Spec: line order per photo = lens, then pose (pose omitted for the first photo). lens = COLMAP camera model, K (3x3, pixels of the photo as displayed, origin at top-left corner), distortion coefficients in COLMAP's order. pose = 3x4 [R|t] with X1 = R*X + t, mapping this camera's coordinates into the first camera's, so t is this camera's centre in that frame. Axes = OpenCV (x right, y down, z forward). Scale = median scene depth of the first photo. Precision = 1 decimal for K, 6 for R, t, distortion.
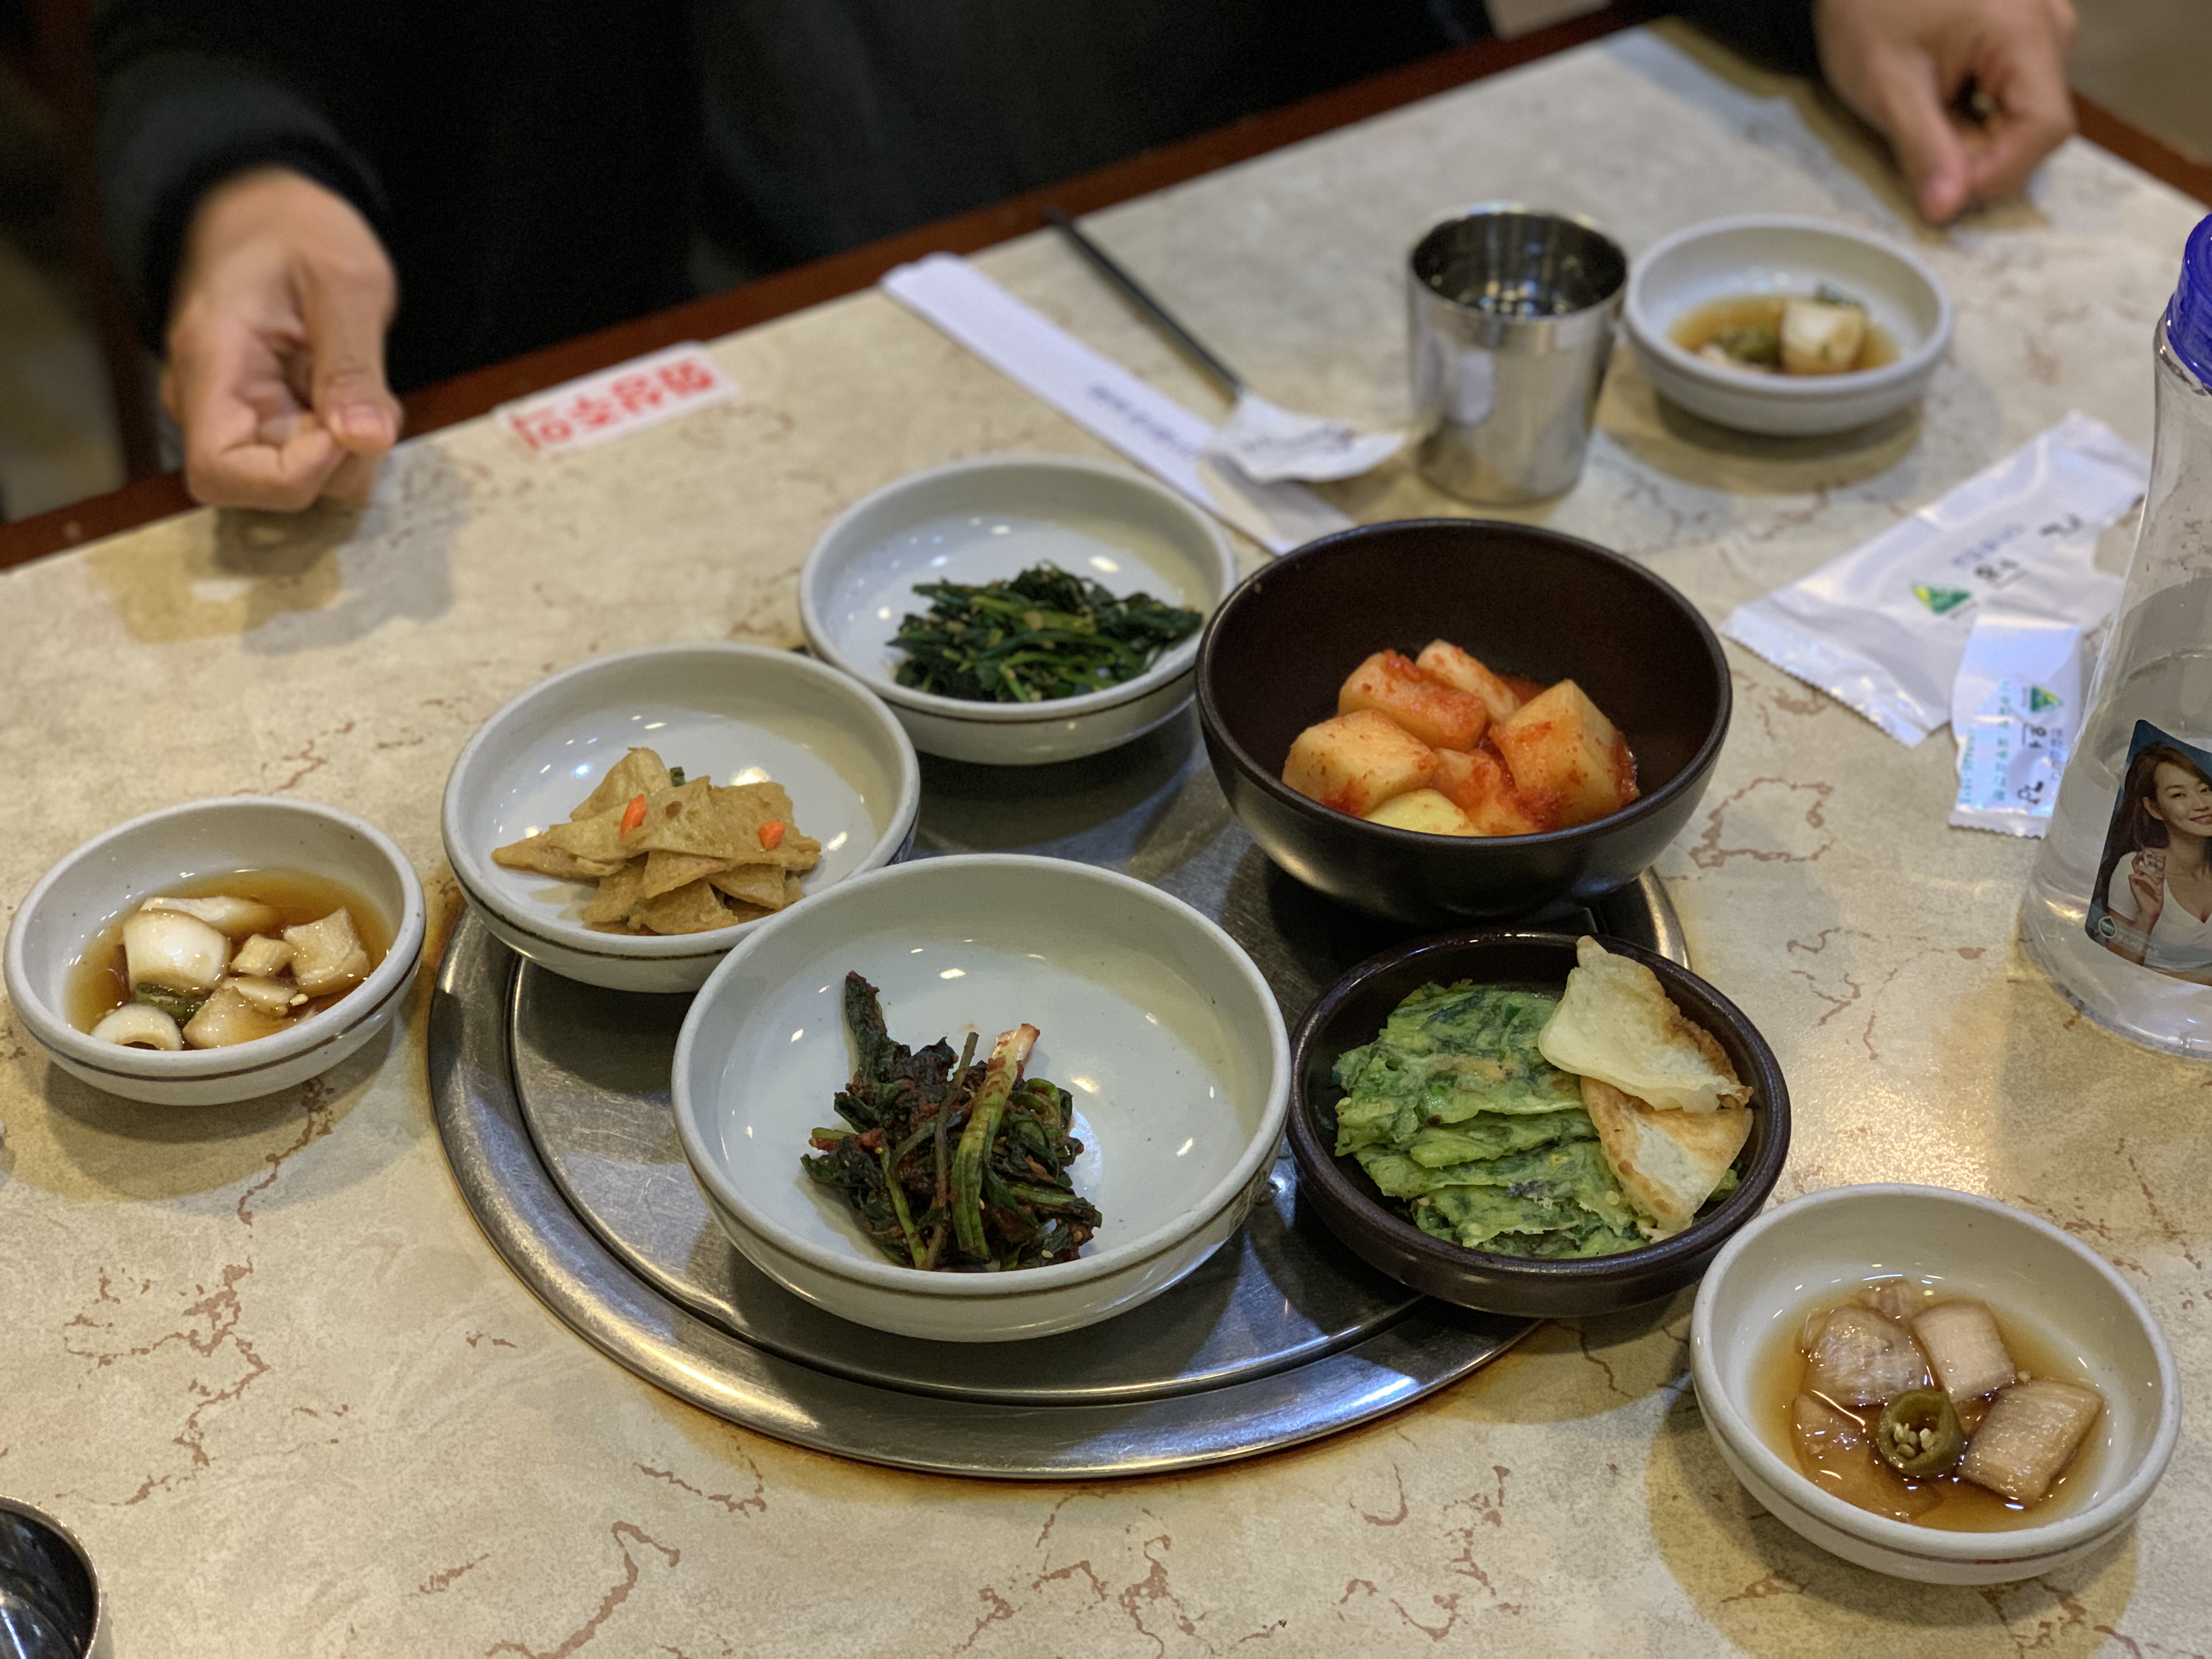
lens RADIAL K [[3332.1, 0, 1108.6], [0, 3332.1, 828.7], [0, 0, 1]] dist [-0.005115, 0.000000]
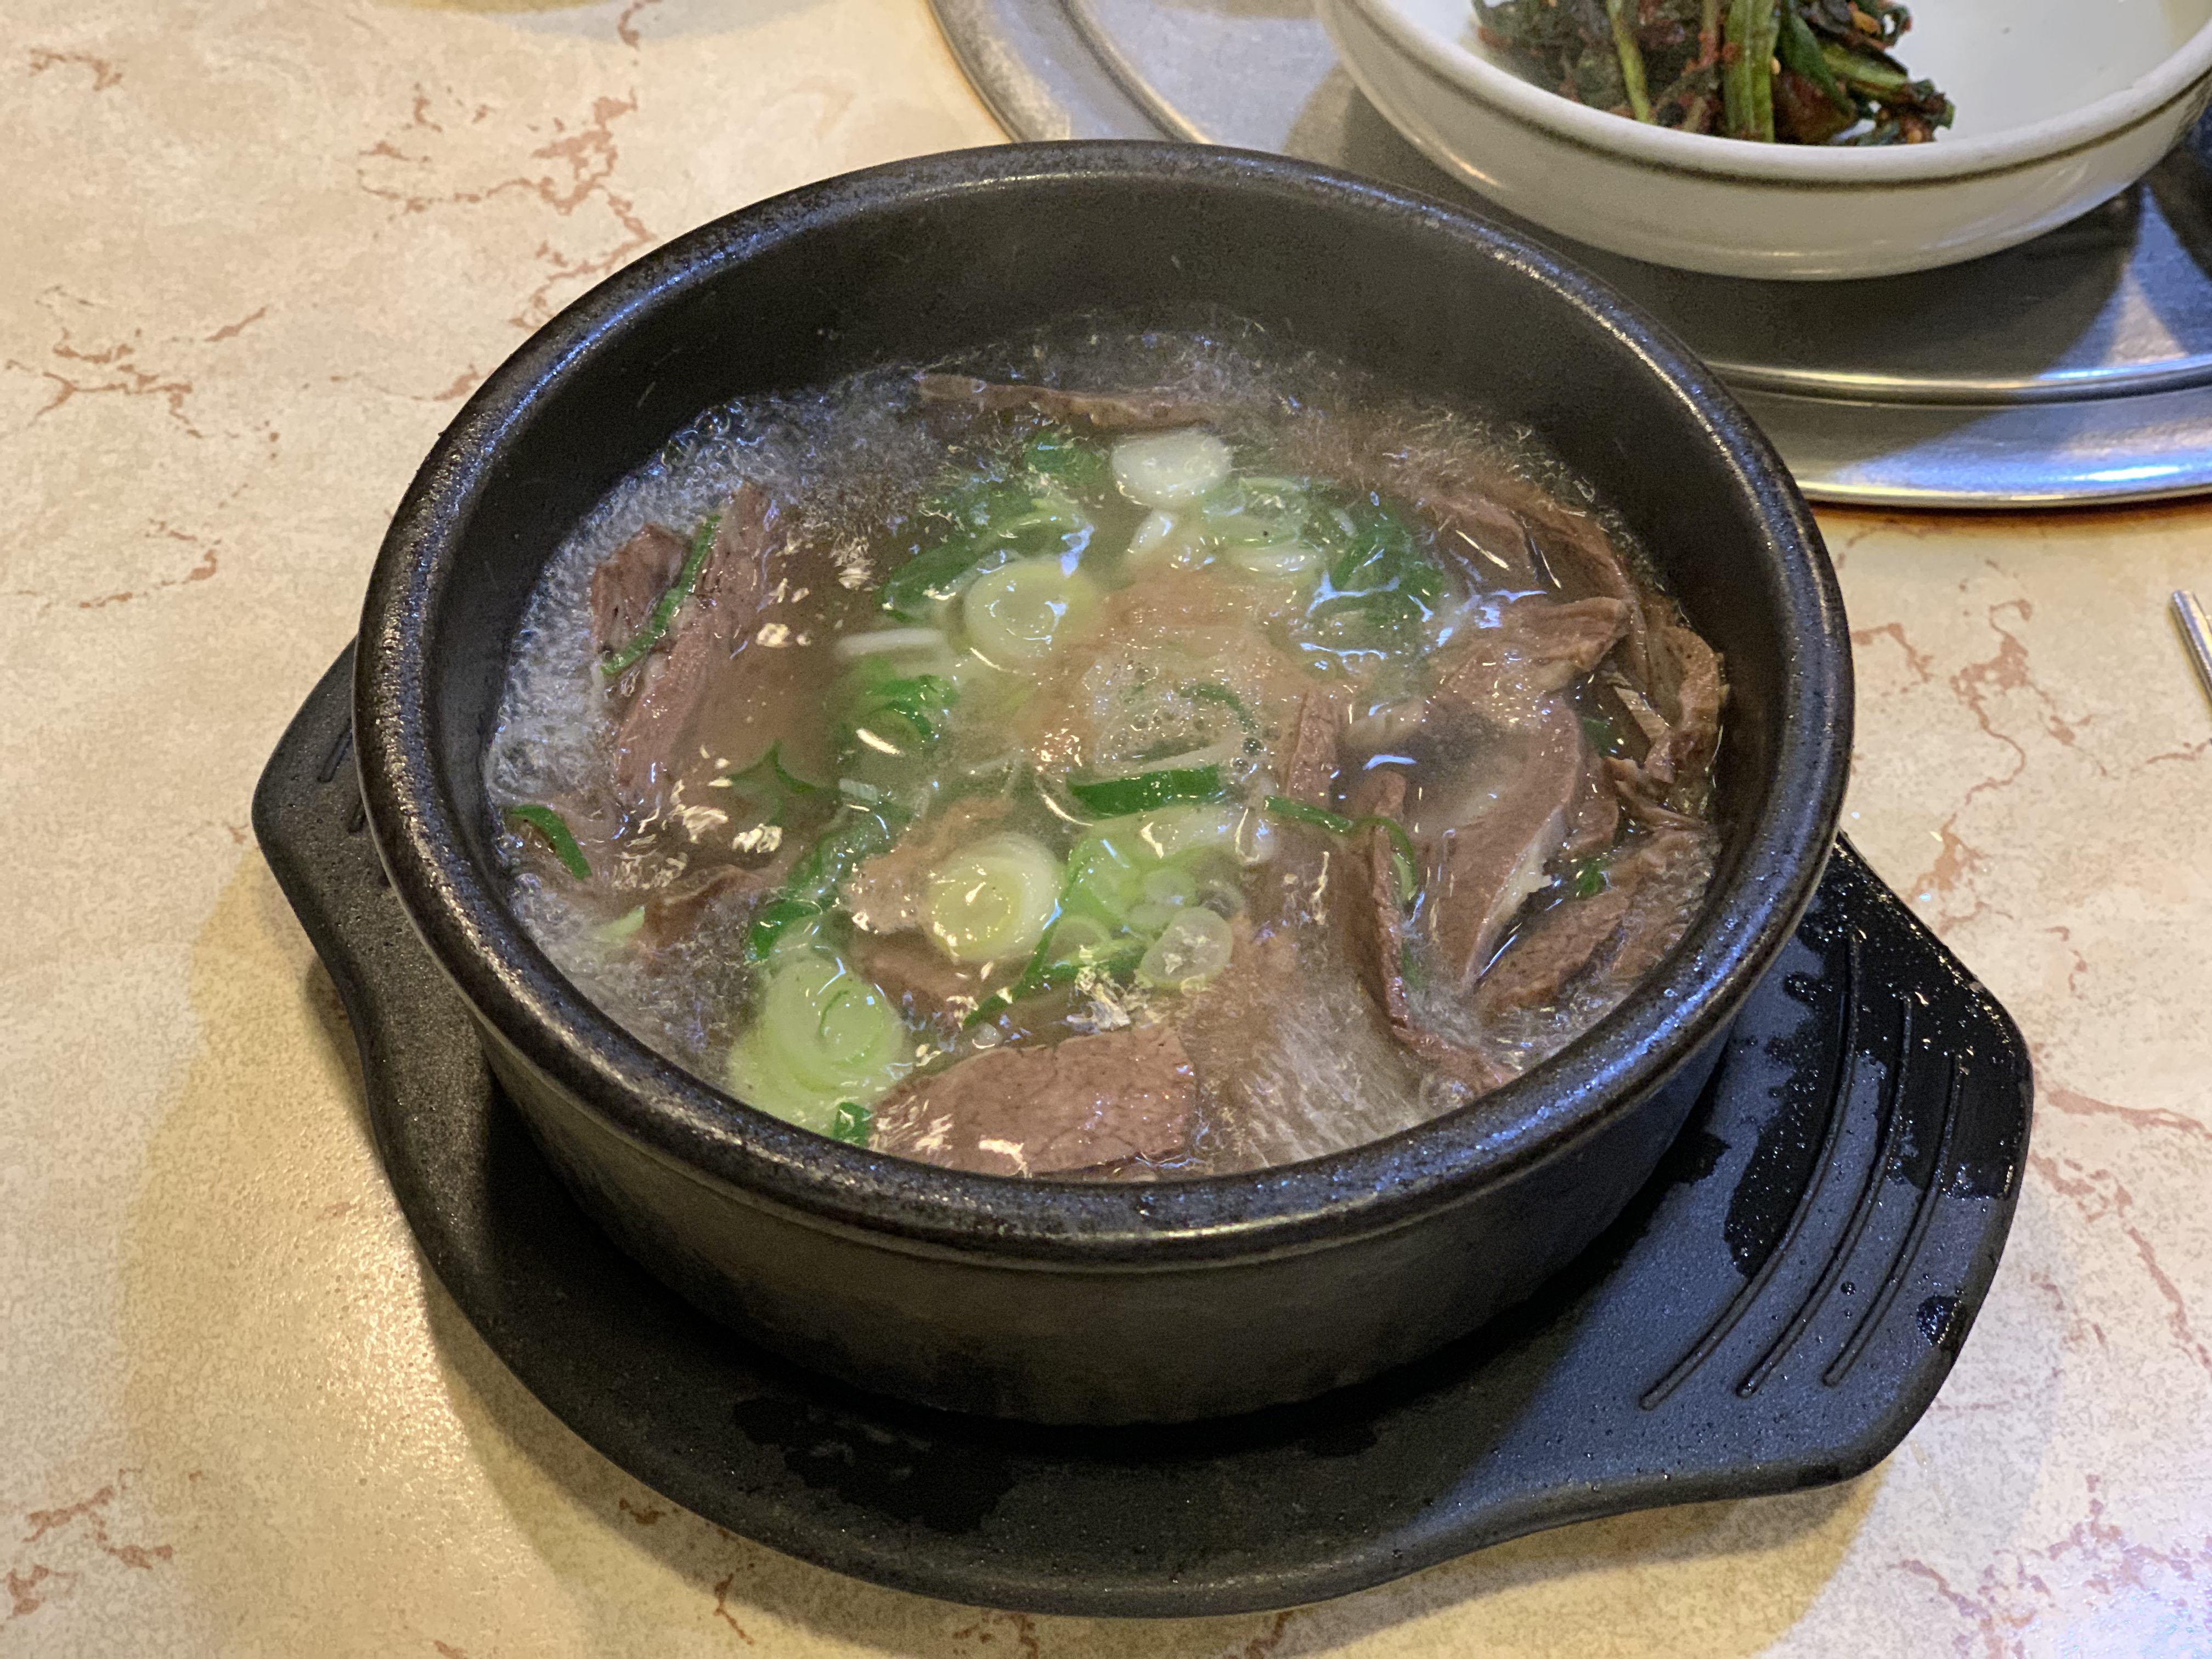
lens RADIAL K [[3332.1, 0, 1104.4], [0, 3332.1, 830.1], [0, 0, 1]] dist [-0.005115, 0.000000]
pose [[0.990780, 0.103986, -0.086844, -0.092459], [-0.085519, 0.977184, 0.194415, 0.139758], [0.105079, -0.185196, 0.977068, 0.335302]]
